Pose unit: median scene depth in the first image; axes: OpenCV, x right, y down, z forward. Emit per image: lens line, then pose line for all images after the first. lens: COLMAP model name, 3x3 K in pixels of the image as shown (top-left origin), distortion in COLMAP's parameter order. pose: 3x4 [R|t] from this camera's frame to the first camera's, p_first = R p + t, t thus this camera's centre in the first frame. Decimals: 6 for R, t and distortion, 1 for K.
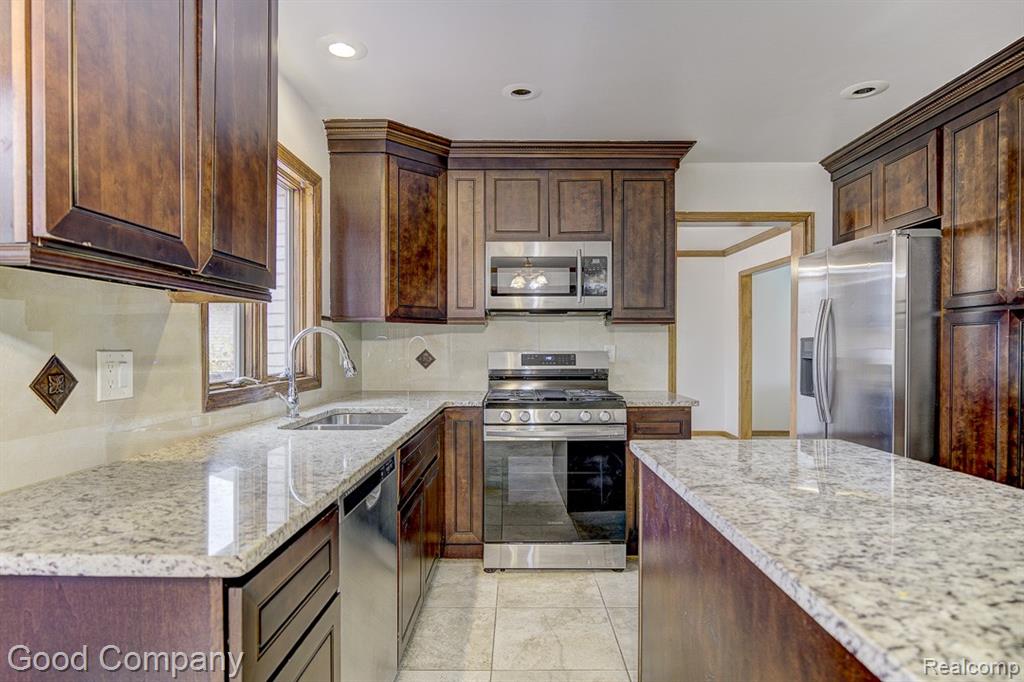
lens RADIAL K [[563.8, 0, 515.9], [0, 563.8, 354.2], [0, 0, 1]] dist [-0.012841, -0.000653]
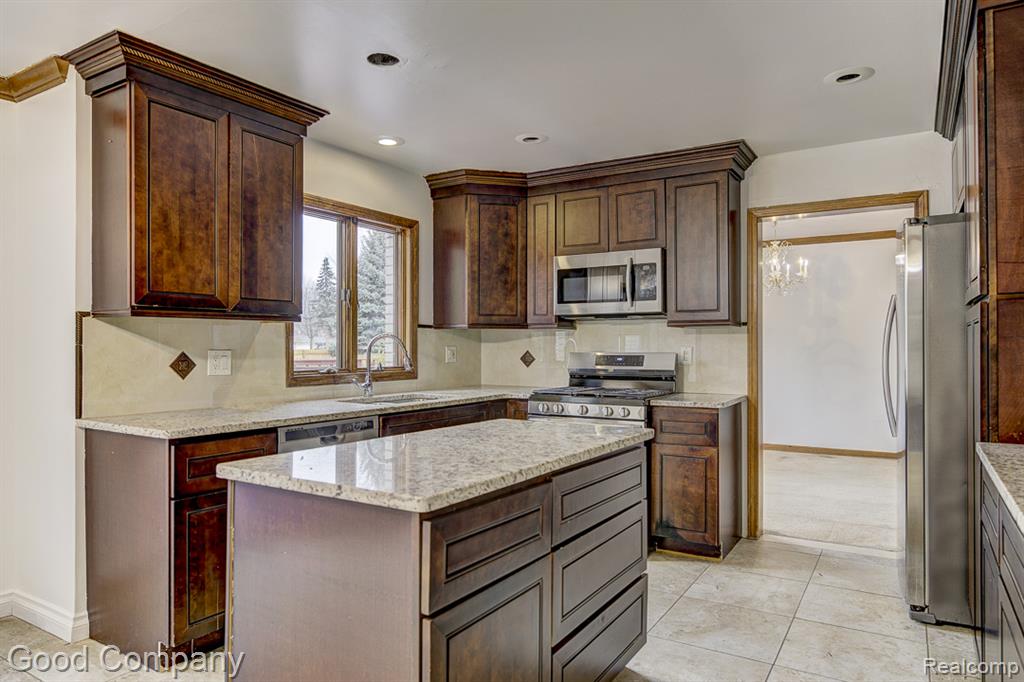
lens RADIAL K [[649.6, 0, 515.8], [0, 649.6, 342.6], [0, 0, 1]] dist [-0.004231, -0.002076]
pose [[0.856901, -0.001956, -0.515477, 0.561001], [-0.008838, 0.999790, -0.018486, 0.000386], [0.515405, 0.020396, 0.856704, -0.167232]]
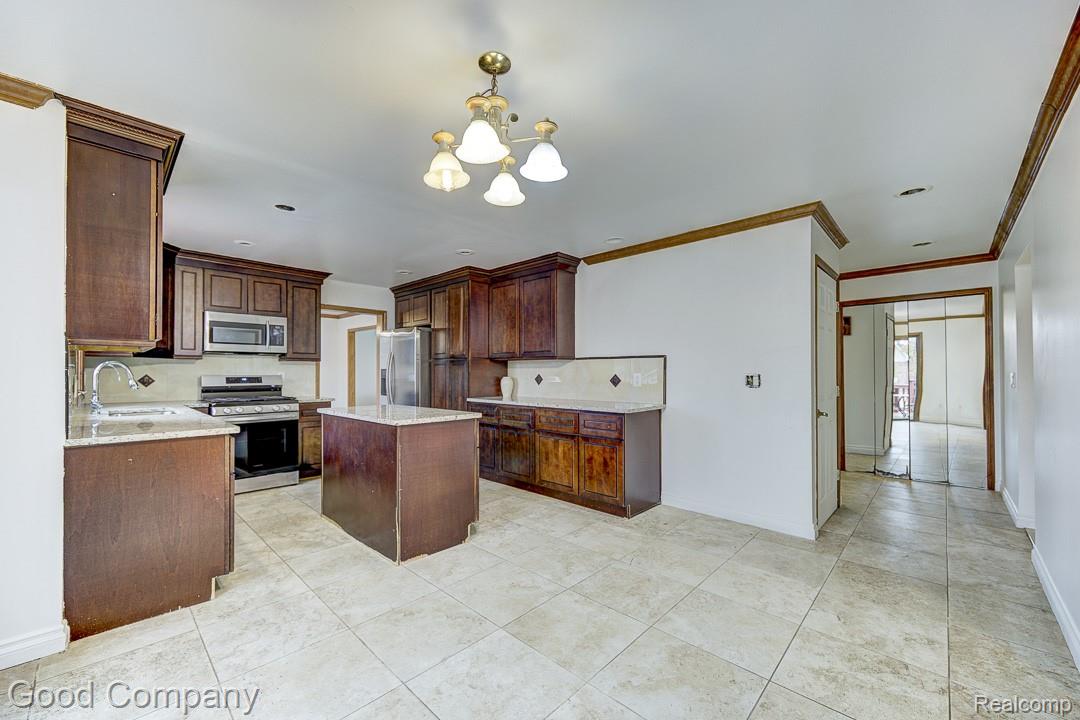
lens RADIAL K [[422.1, 0, 525.7], [0, 422.1, 368.5], [0, 0, 1]] dist [-0.002022, -0.000297]
pose [[0.700497, 0.008576, 0.713604, -0.282574], [0.008155, 0.999766, -0.020020, 0.007483], [-0.713609, 0.019844, 0.700263, -0.578531]]
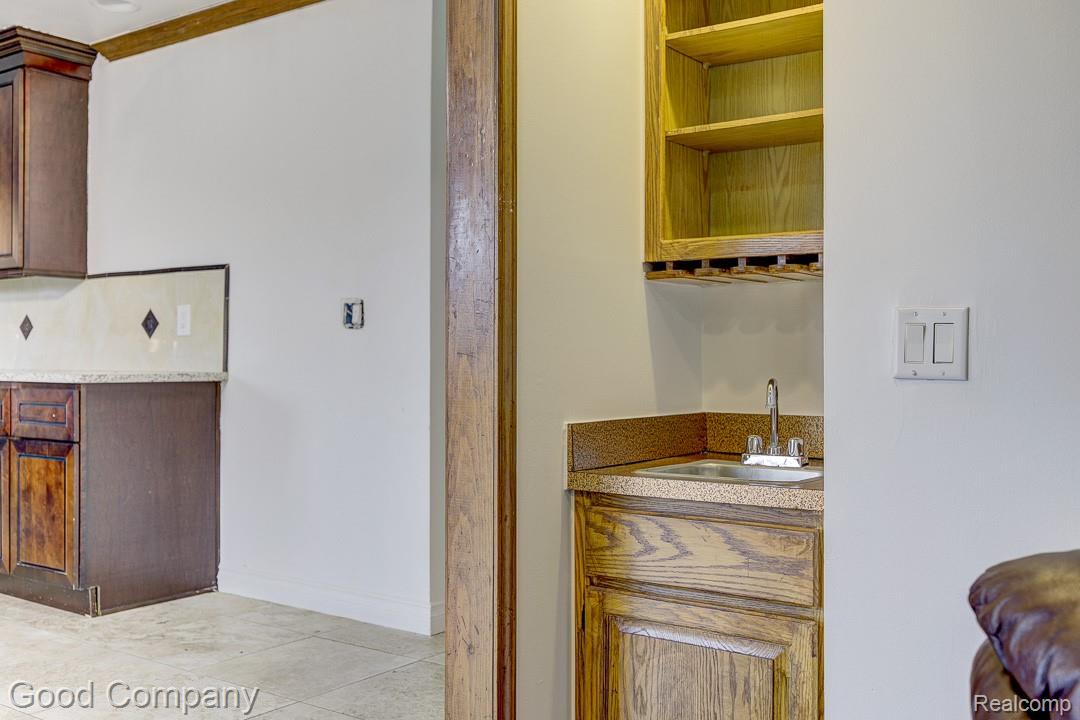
lens RADIAL K [[1033.6, 0, 550.2], [0, 1033.6, 362.2], [0, 0, 1]] dist [0.004631, 0.000000]
pose [[0.571937, 0.004047, 0.820287, -0.020855], [0.004710, 0.999955, -0.008217, 0.085759], [-0.820284, 0.008563, 0.571893, -1.109047]]
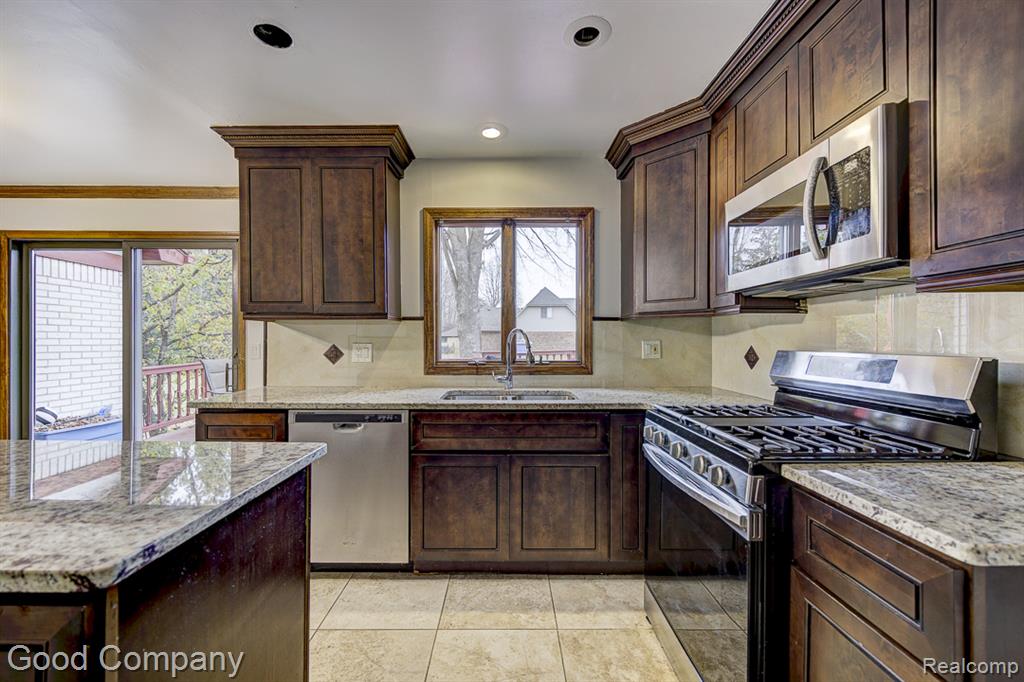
lens RADIAL K [[400.2, 0, 513.4], [0, 400.2, 342.6], [0, 0, 1]] dist [-0.002022, -0.000297]
pose [[0.013869, 0.006047, -0.999886, 0.477371], [-0.015740, 0.999859, 0.005829, -0.012968], [0.999780, 0.015658, 0.013962, 0.710602]]
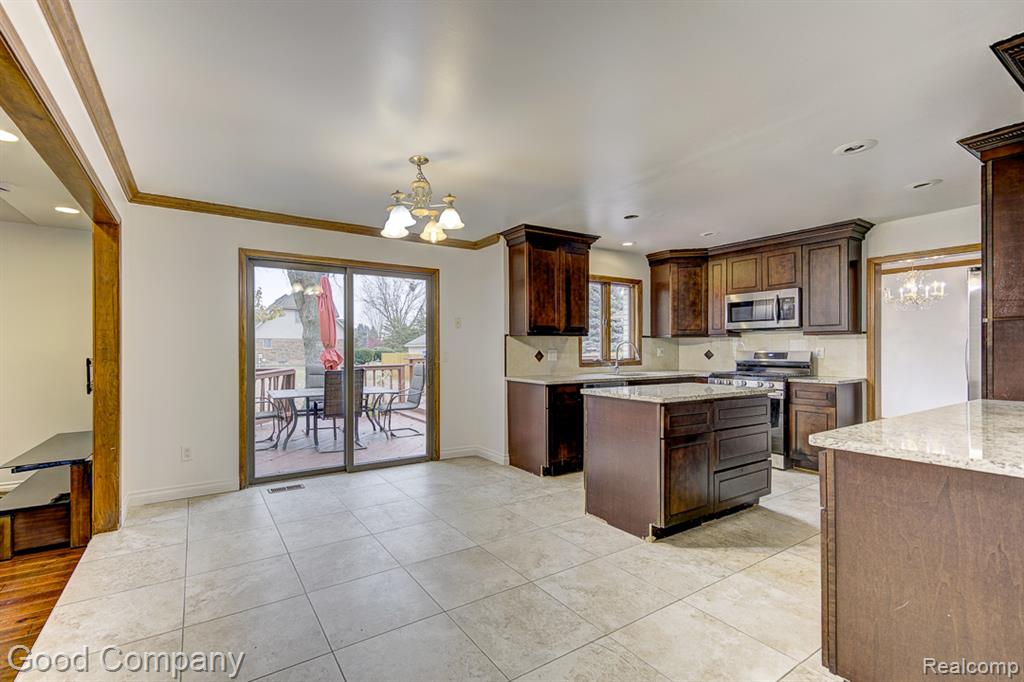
lens RADIAL K [[450.6, 0, 479.5], [0, 450.6, 347.0], [0, 0, 1]] dist [0.009346, 0.000514]
pose [[0.535013, -0.002255, -0.844841, 0.824658], [-0.011012, 0.999893, -0.009643, 0.006612], [0.844772, 0.014462, 0.534931, -0.574620]]
